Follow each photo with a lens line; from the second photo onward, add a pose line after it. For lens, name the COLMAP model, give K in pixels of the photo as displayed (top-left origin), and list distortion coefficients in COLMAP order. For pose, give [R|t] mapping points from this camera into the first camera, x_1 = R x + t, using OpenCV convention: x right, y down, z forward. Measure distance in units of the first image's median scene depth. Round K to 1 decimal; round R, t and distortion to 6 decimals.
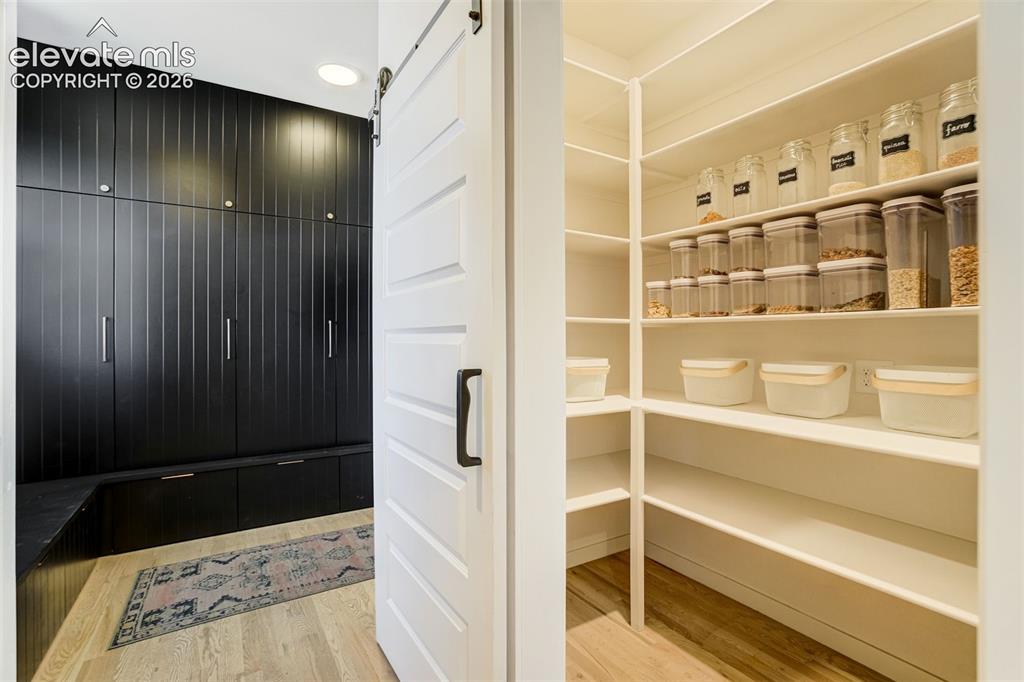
lens RADIAL K [[475.2, 0, 512.8], [0, 475.2, 333.7], [0, 0, 1]] dist [-0.043065, 0.013309]
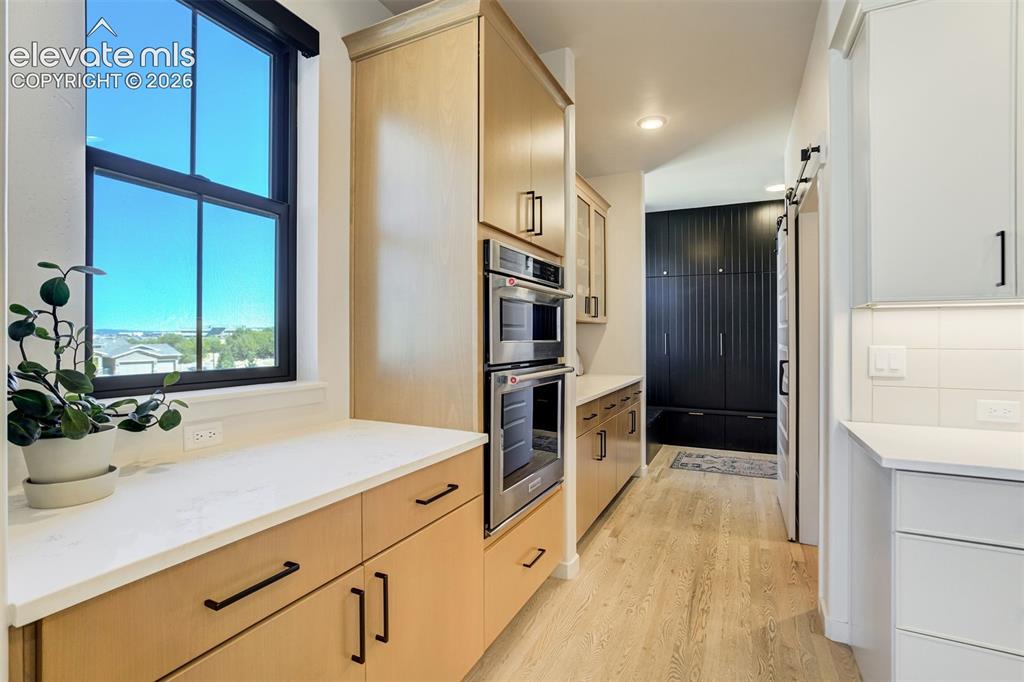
lens RADIAL K [[475.2, 0, 505.5], [0, 475.2, 336.3], [0, 0, 1]] dist [-0.043065, 0.013309]
pose [[0.523301, 0.000454, -0.852148, 0.703229], [0.006139, 0.999972, 0.004303, -0.044176], [0.852126, -0.007483, 0.523284, -0.918646]]
